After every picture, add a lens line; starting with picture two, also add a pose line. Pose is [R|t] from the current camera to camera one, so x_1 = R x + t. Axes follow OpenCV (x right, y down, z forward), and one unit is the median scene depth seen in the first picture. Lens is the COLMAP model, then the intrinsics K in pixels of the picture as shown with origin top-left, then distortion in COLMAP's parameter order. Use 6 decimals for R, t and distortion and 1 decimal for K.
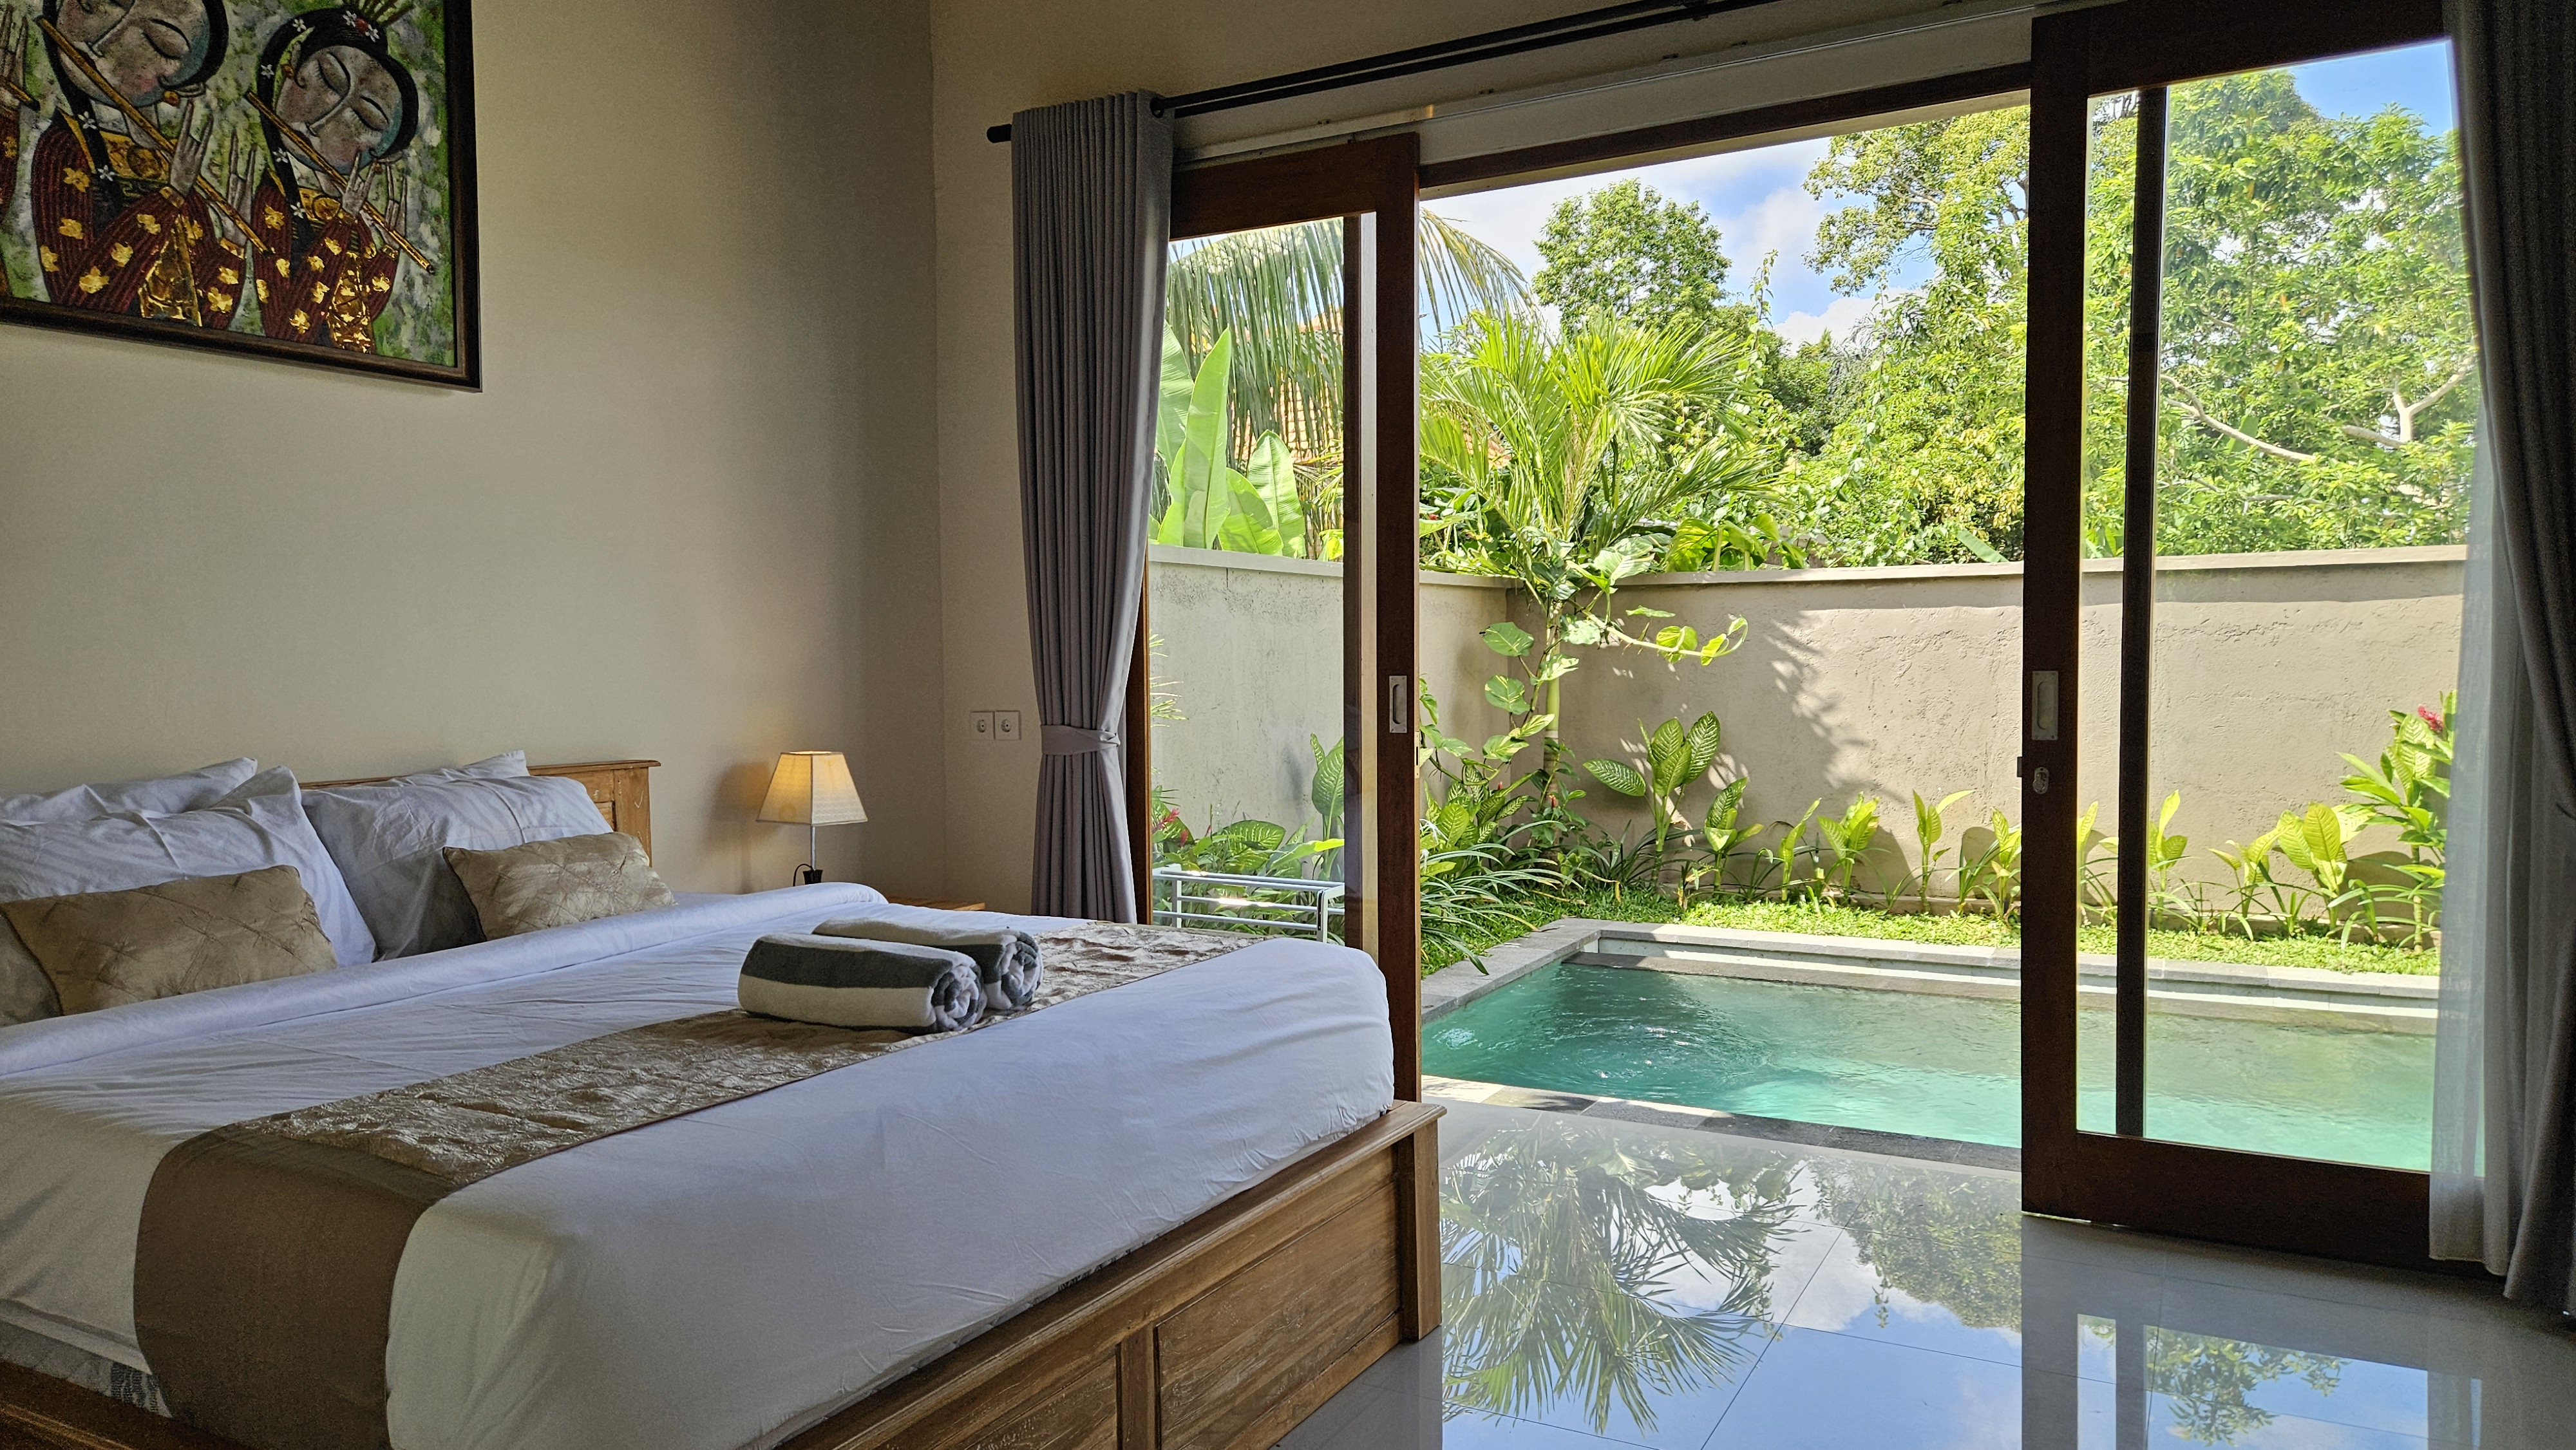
lens RADIAL K [[1779.2, 0, 1296.1], [0, 1779.2, 736.1], [0, 0, 1]] dist [0.078890, -0.072688]
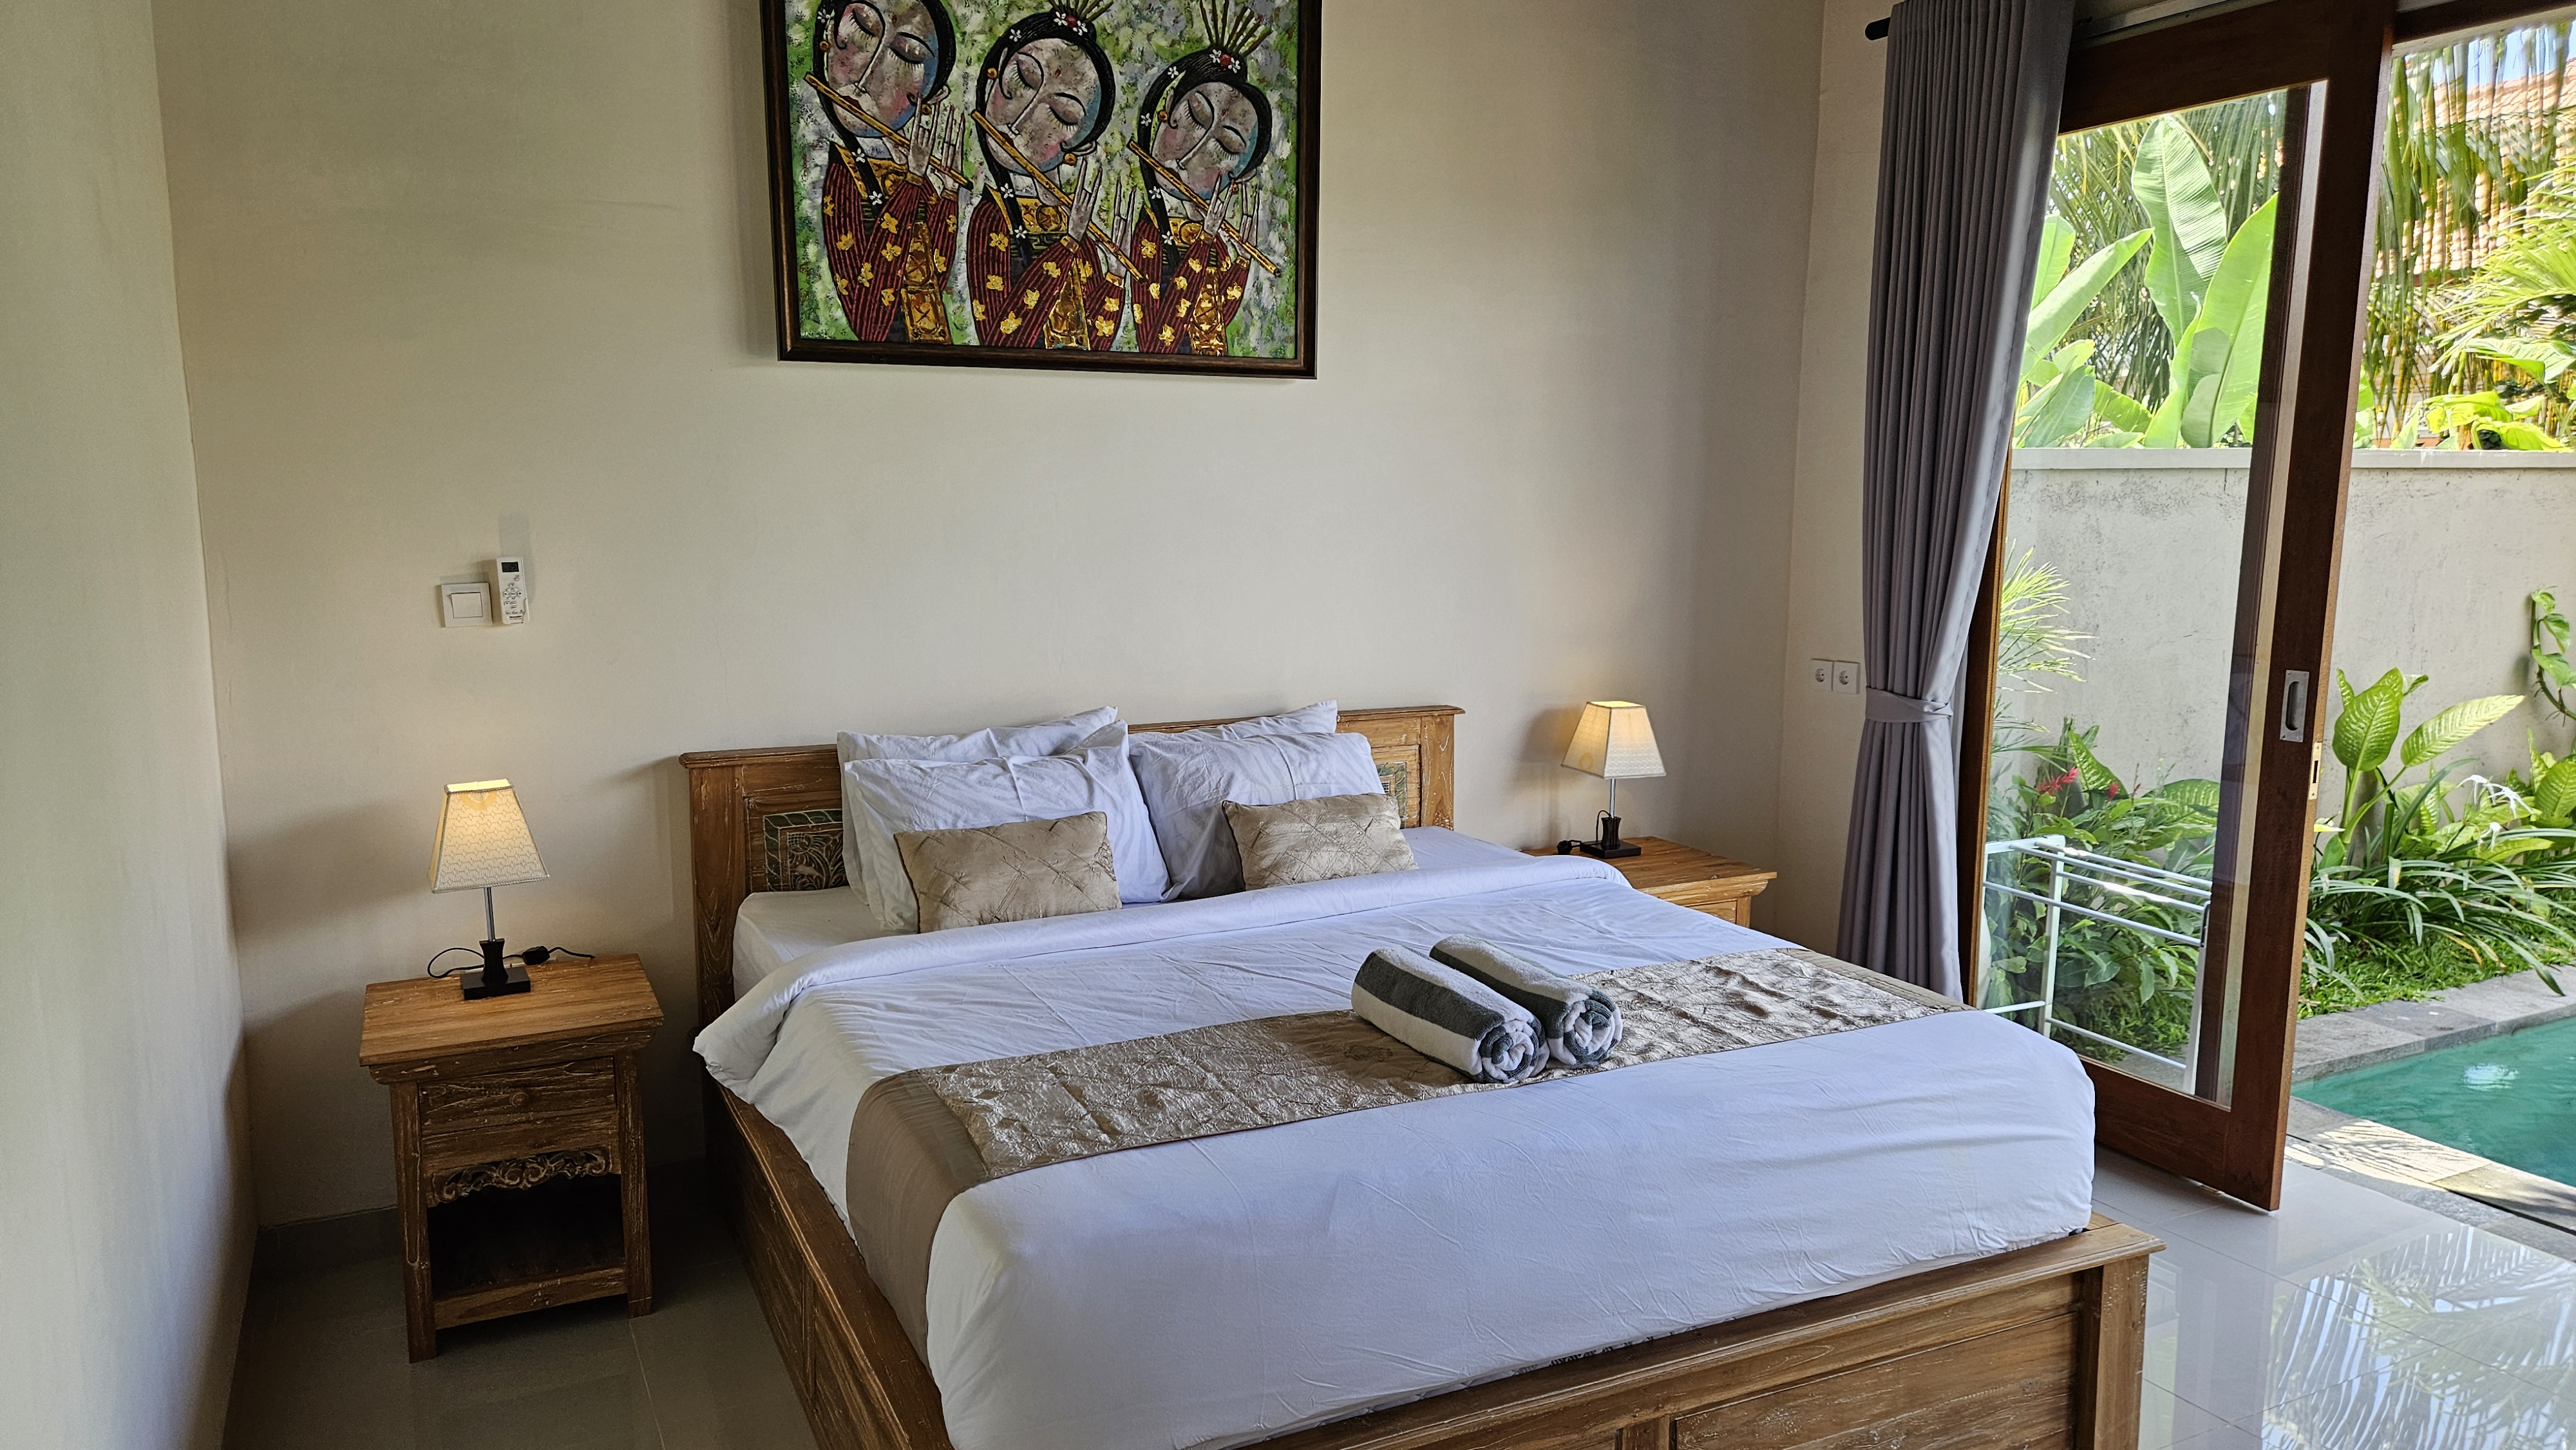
lens RADIAL K [[1779.2, 0, 1287.6], [0, 1779.2, 740.1], [0, 0, 1]] dist [0.078890, -0.072688]
pose [[0.809377, 0.101298, -0.578488, 0.227584], [-0.033967, 0.991438, 0.126086, -0.125032], [0.586307, -0.082402, 0.805887, 0.093856]]
